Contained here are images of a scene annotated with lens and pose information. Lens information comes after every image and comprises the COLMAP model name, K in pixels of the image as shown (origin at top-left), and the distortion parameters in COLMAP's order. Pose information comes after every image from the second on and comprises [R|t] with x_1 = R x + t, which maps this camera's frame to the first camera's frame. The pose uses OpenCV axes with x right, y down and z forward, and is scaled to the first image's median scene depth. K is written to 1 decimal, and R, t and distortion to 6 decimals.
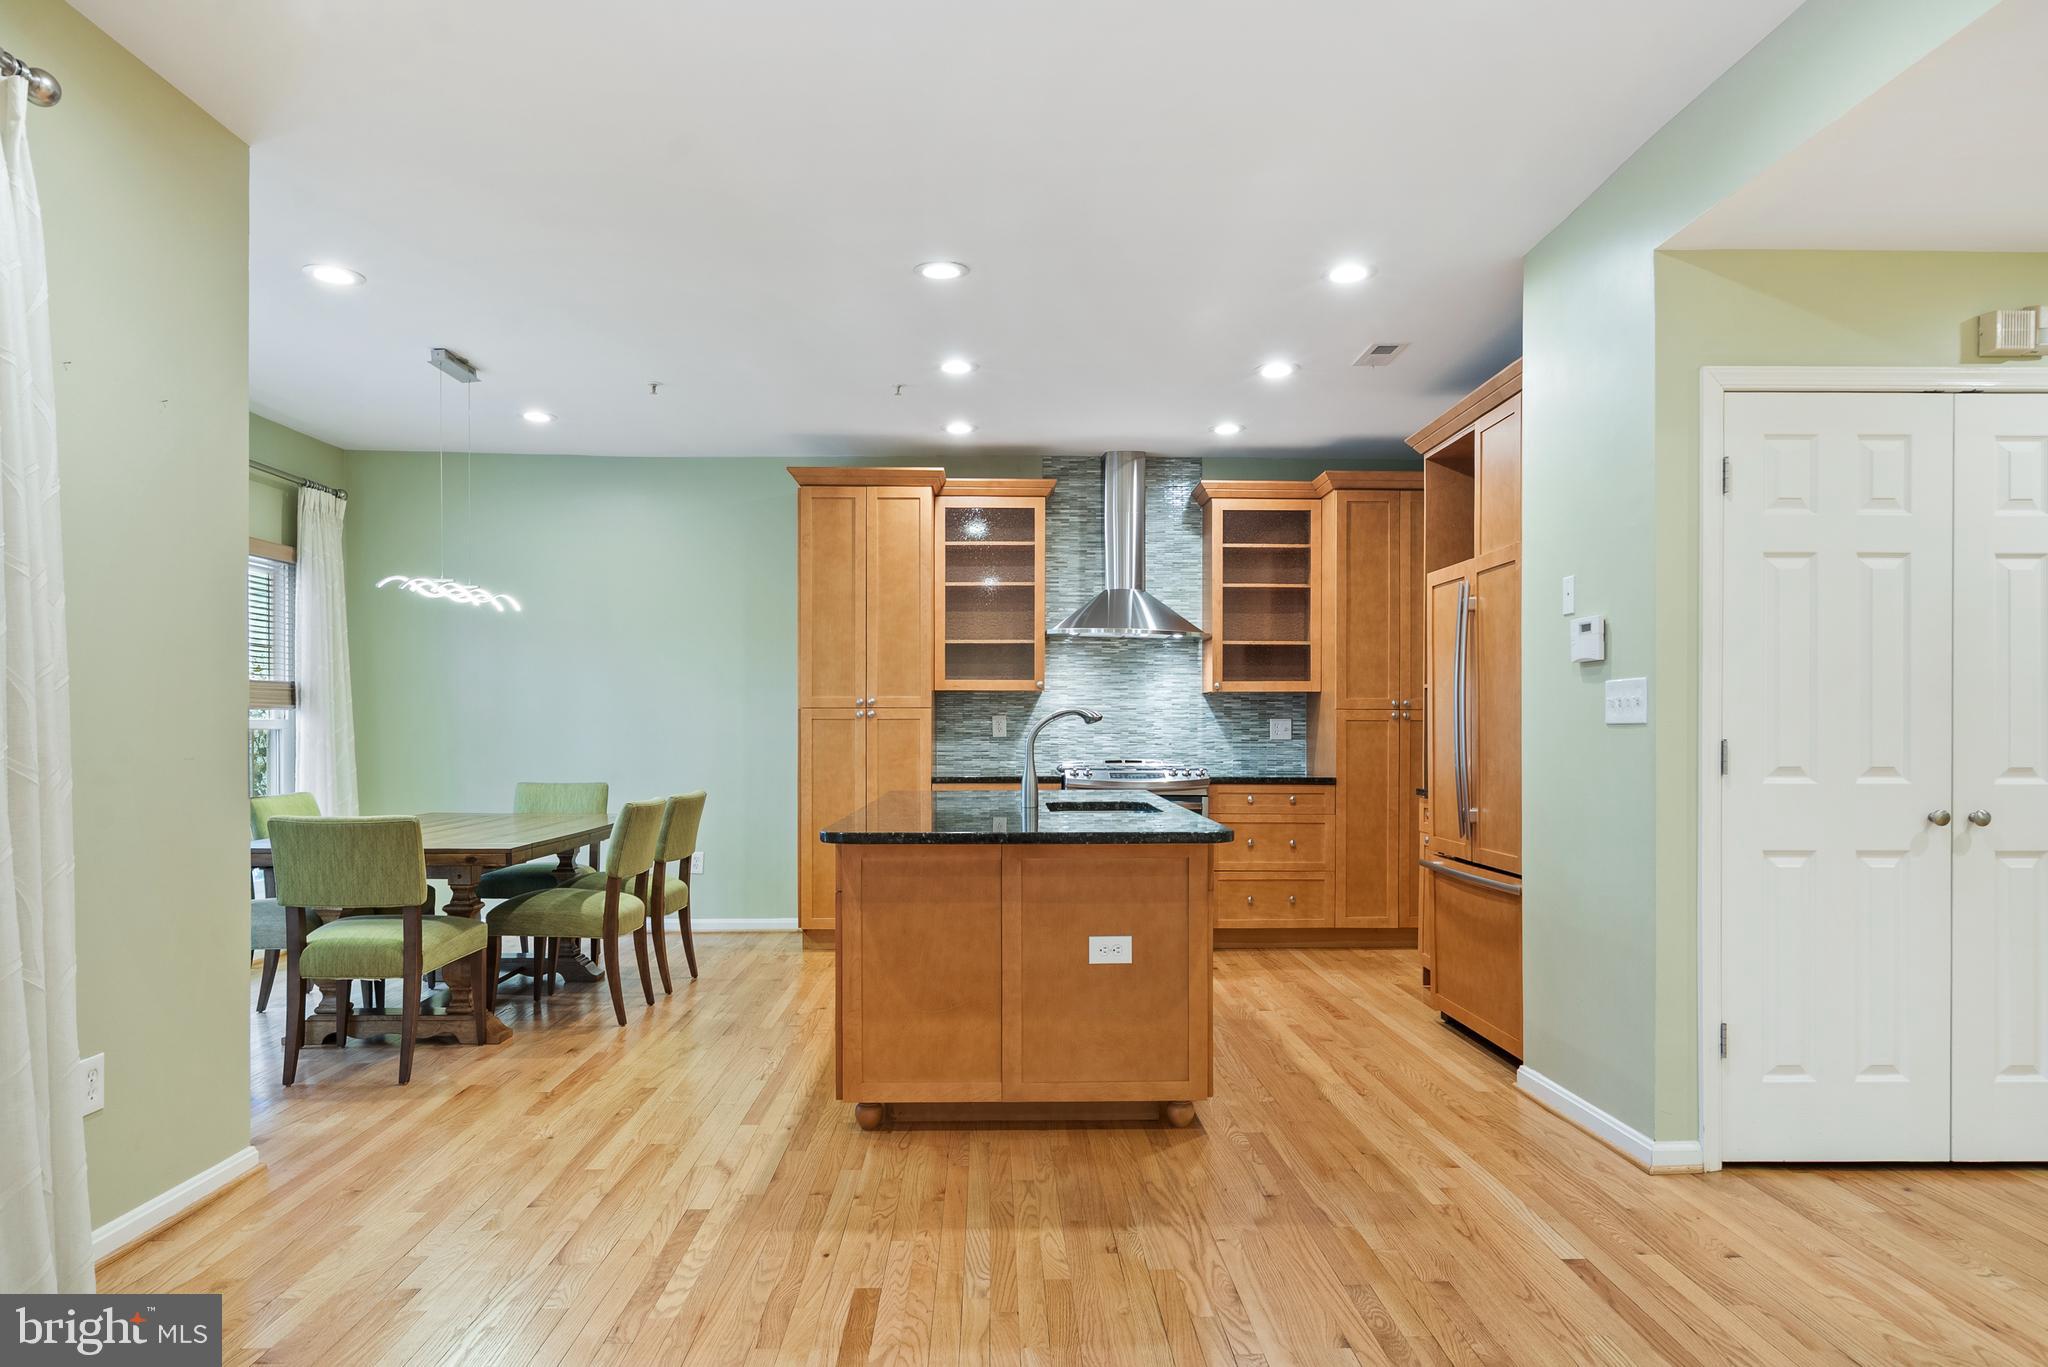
lens RADIAL K [[1168.8, 0, 1023.7], [0, 1168.8, 695.5], [0, 0, 1]] dist [0.000346, 0.000747]
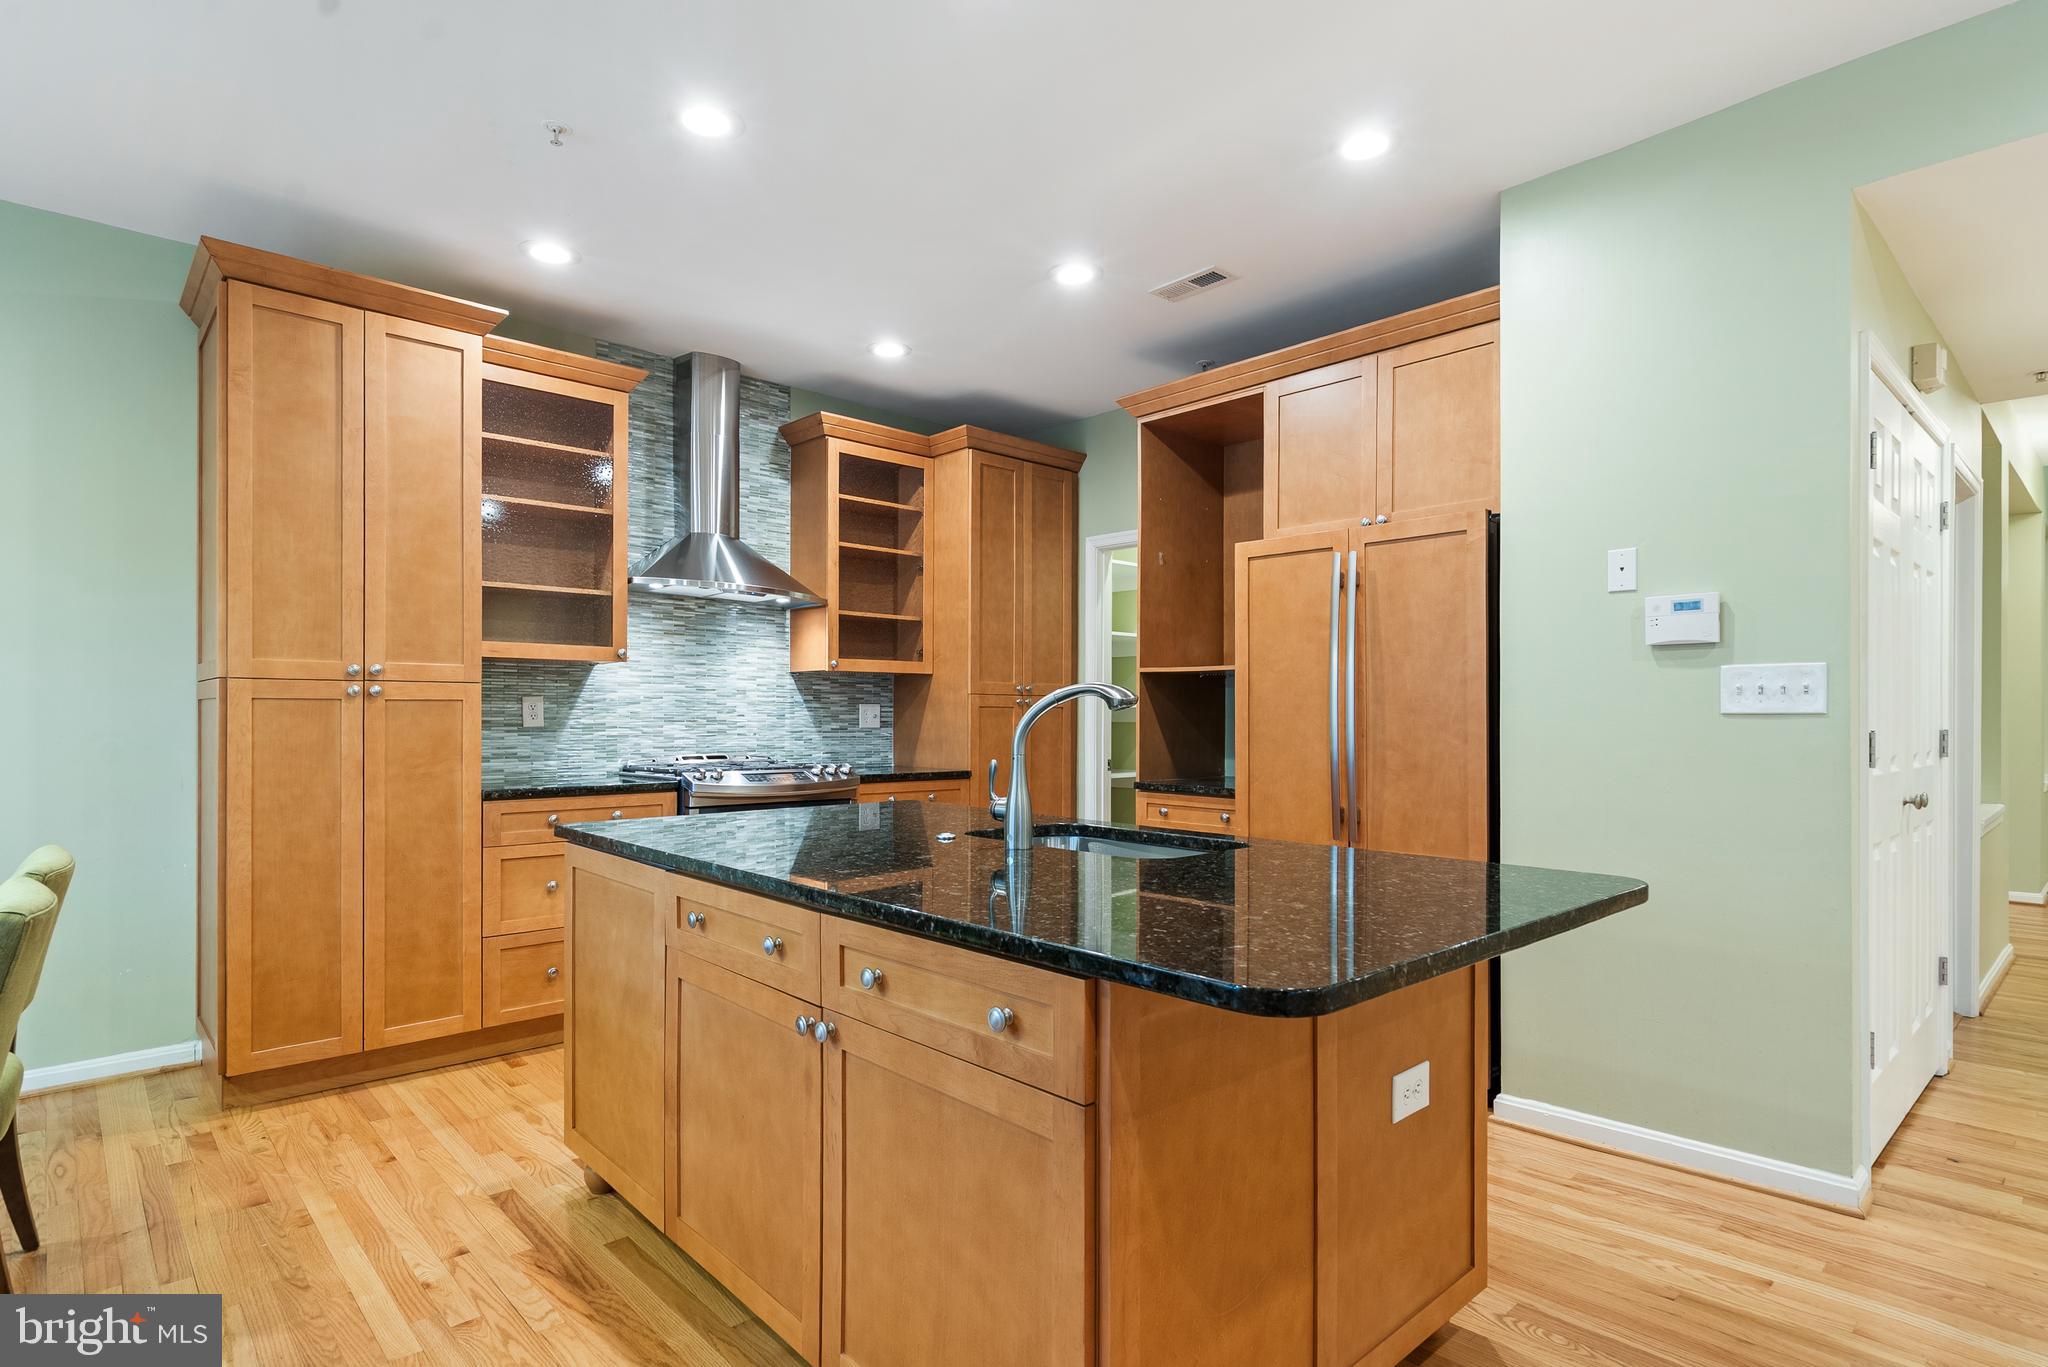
lens RADIAL K [[1033.7, 0, 1022.6], [0, 1033.7, 697.4], [0, 0, 1]] dist [0.001126, 0.000909]
pose [[0.764291, 0.012290, 0.644754, -0.203342], [-0.020781, 0.999768, 0.005577, 0.008798], [-0.644536, -0.017661, 0.764370, 0.353203]]
